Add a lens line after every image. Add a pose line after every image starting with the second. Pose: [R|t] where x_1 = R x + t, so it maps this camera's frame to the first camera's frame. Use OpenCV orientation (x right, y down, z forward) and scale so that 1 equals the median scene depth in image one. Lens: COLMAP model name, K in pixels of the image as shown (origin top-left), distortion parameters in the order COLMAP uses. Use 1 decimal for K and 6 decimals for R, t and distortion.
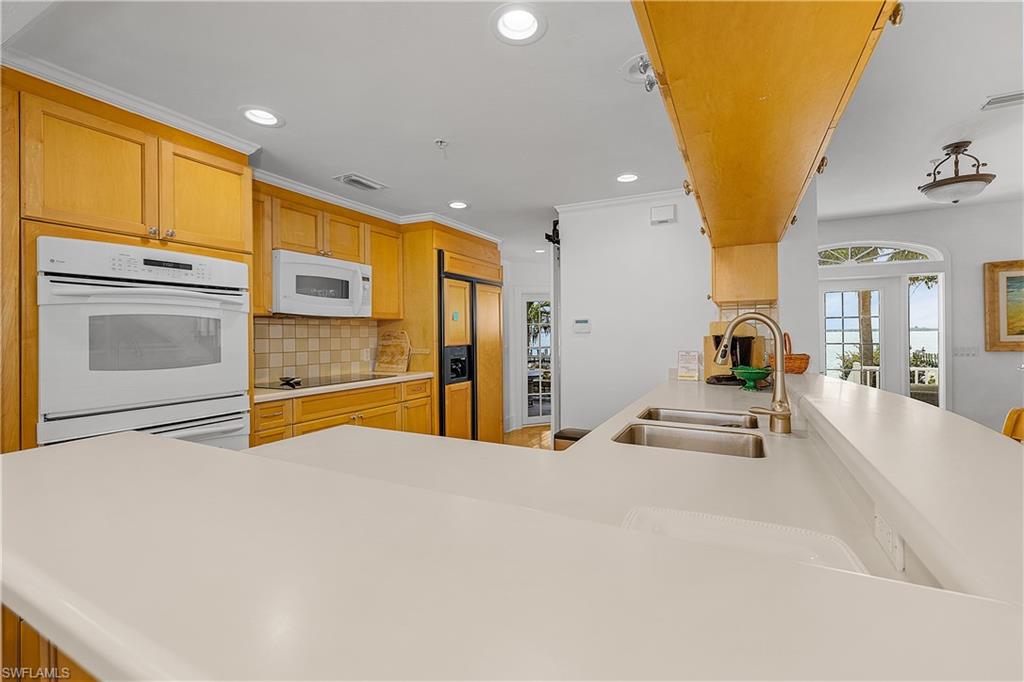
lens RADIAL K [[434.5, 0, 511.8], [0, 434.5, 329.6], [0, 0, 1]] dist [0.001006, 0.000161]
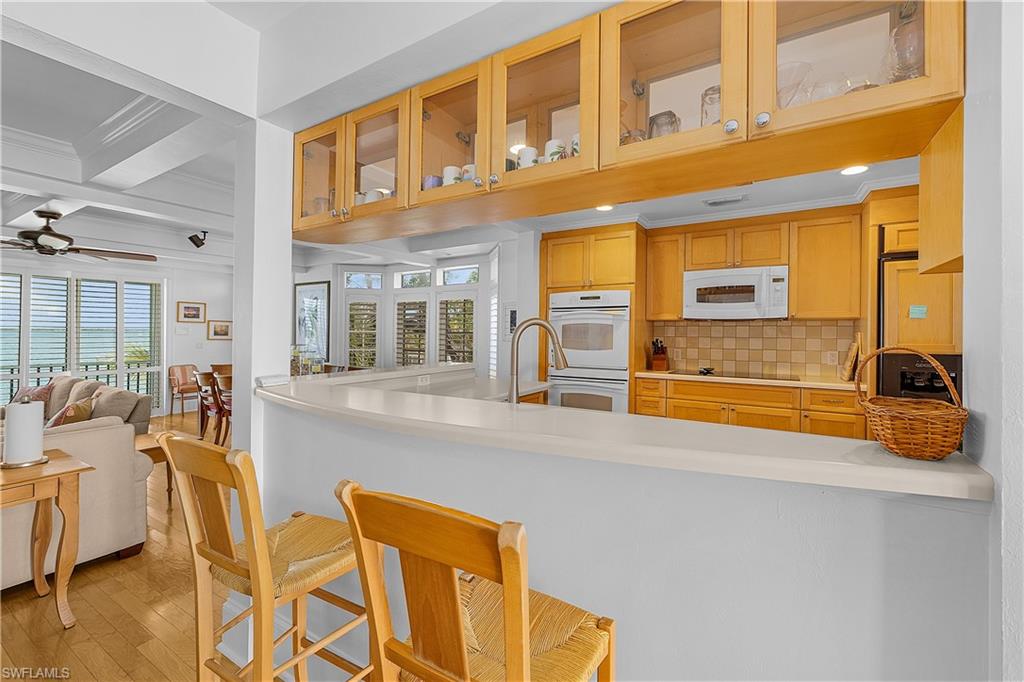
lens RADIAL K [[431.7, 0, 512.8], [0, 431.7, 326.8], [0, 0, 1]] dist [0.002953, 0.000496]
pose [[-0.070586, -0.002032, -0.997504, 0.751953], [0.002527, 0.999994, -0.002216, -0.008505], [0.997503, -0.002678, -0.070580, 0.490315]]
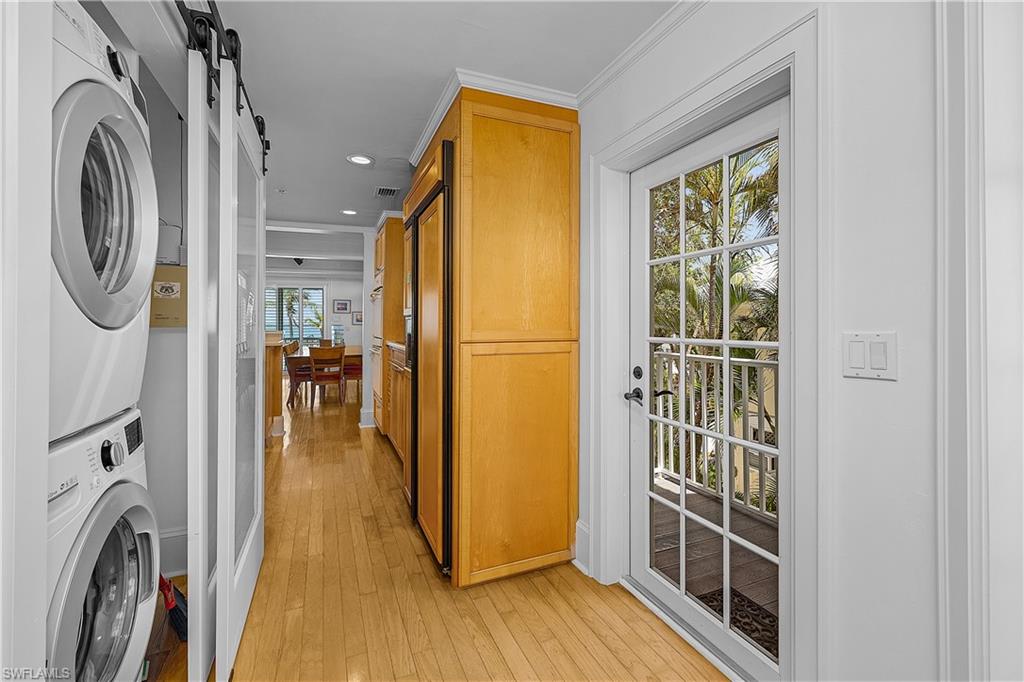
lens RADIAL K [[437.1, 0, 508.4], [0, 437.1, 321.2], [0, 0, 1]] dist [0.000420, 0.000025]
pose [[-0.637778, 0.003469, -0.770212, 0.399552], [0.012561, 0.999904, -0.005898, 0.063839], [0.770117, -0.013436, -0.637761, 1.967187]]
